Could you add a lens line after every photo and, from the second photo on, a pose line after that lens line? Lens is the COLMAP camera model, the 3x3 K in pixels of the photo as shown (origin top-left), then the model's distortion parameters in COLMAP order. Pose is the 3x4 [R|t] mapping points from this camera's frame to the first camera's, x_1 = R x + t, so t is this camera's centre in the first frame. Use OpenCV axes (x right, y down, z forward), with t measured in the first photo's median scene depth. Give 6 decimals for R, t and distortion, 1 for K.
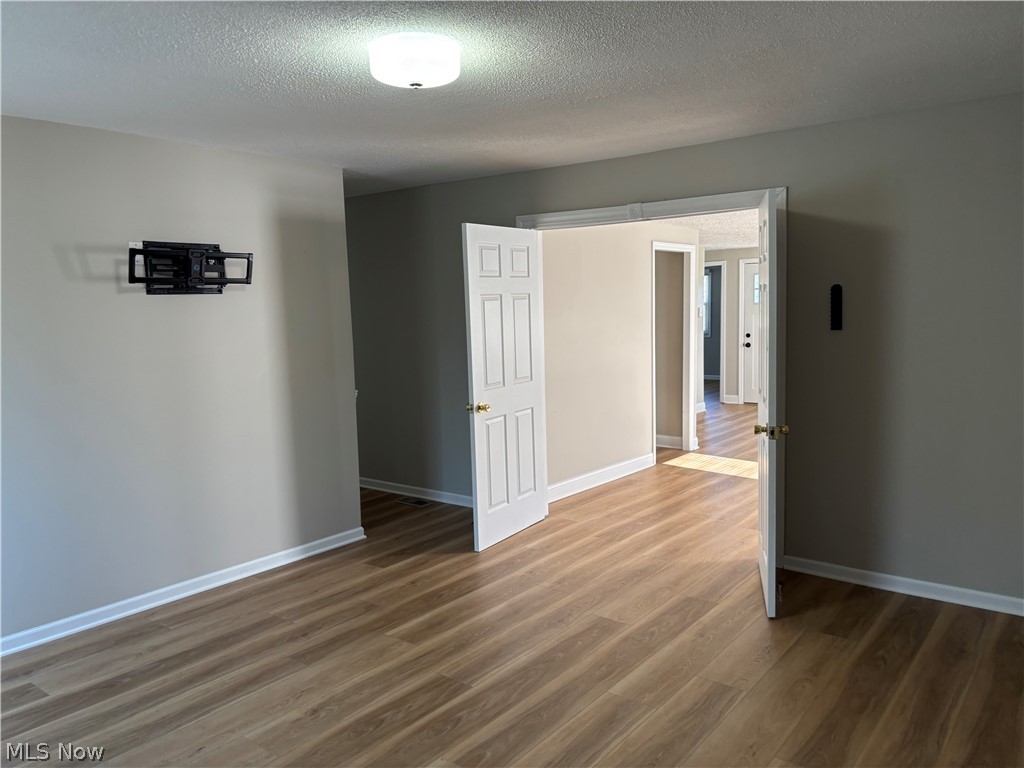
lens RADIAL K [[775.1, 0, 509.2], [0, 775.1, 384.7], [0, 0, 1]] dist [0.058434, -0.048295]
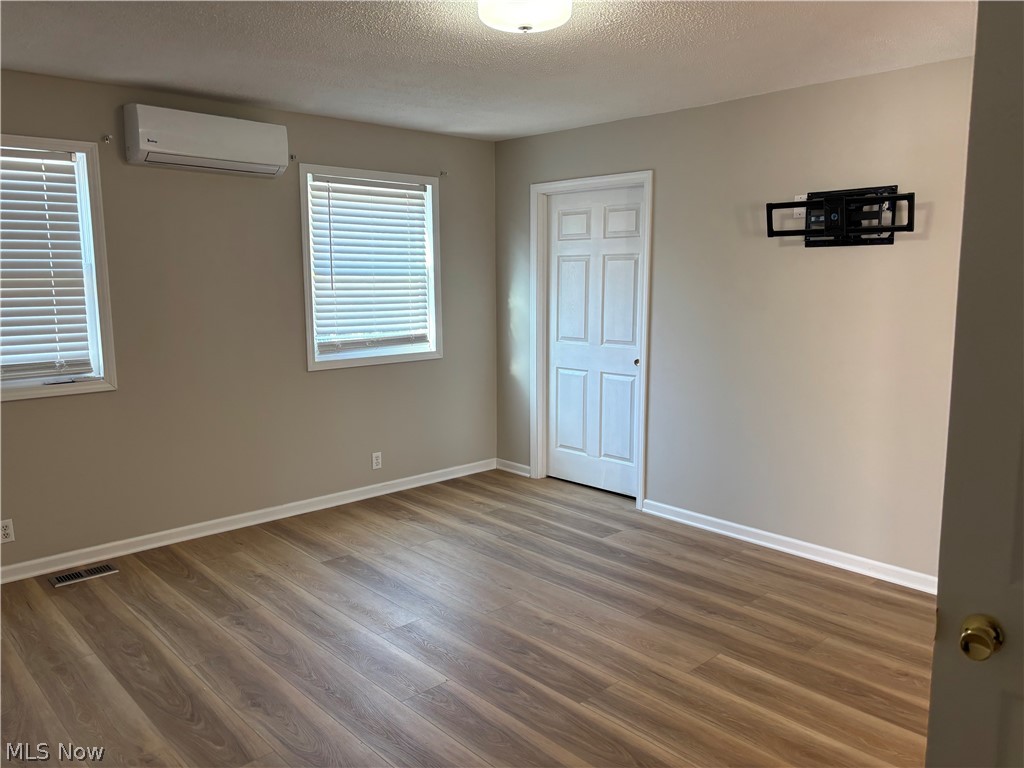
lens RADIAL K [[775.1, 0, 508.8], [0, 775.1, 384.3], [0, 0, 1]] dist [0.058434, -0.048295]
pose [[-0.147011, 0.167384, -0.974869, 0.614911], [-0.099257, 0.978107, 0.182908, -0.092129], [0.984142, 0.123652, -0.127178, 0.804447]]
